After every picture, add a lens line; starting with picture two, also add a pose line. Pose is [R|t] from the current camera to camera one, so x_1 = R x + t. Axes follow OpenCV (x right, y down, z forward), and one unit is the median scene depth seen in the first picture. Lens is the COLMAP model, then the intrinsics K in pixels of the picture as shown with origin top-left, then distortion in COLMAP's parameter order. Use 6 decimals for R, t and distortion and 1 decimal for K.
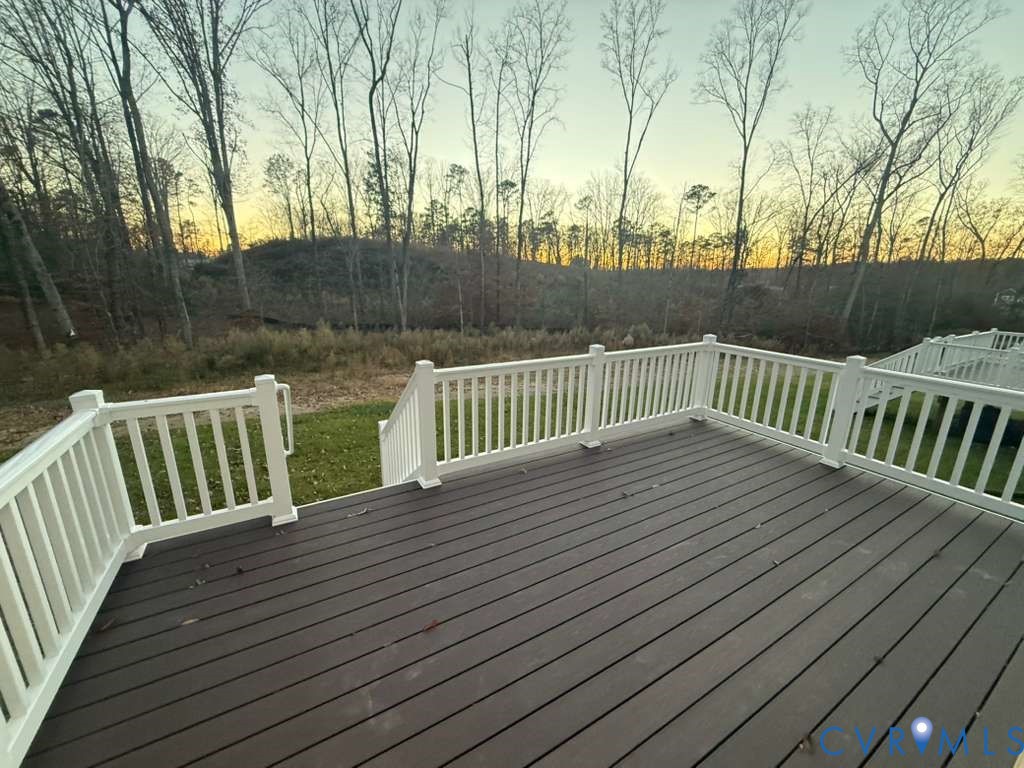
lens RADIAL K [[408.4, 0, 512.4], [0, 408.4, 384.1], [0, 0, 1]] dist [-0.006121, 0.000099]
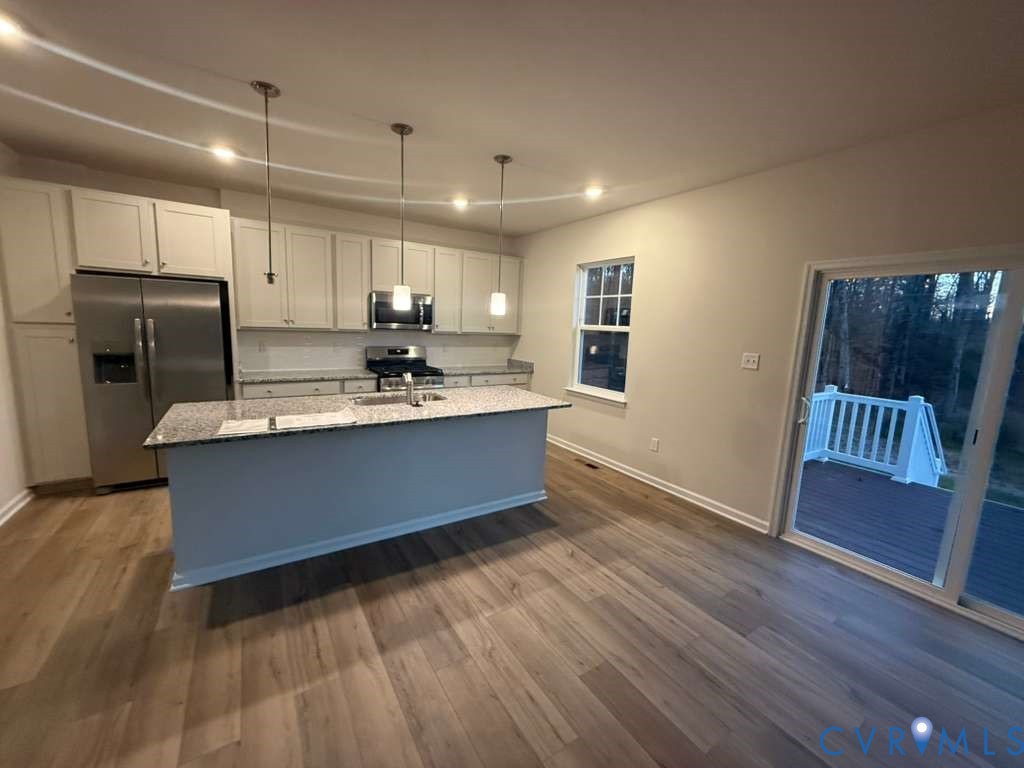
lens RADIAL K [[408.4, 0, 512.8], [0, 408.4, 385.5], [0, 0, 1]] dist [-0.006121, 0.000099]
pose [[0.046469, 0.133163, -0.990004, 1.129495], [-0.288322, 0.950682, 0.114341, 0.248966], [0.956405, 0.280127, 0.082571, -0.924067]]
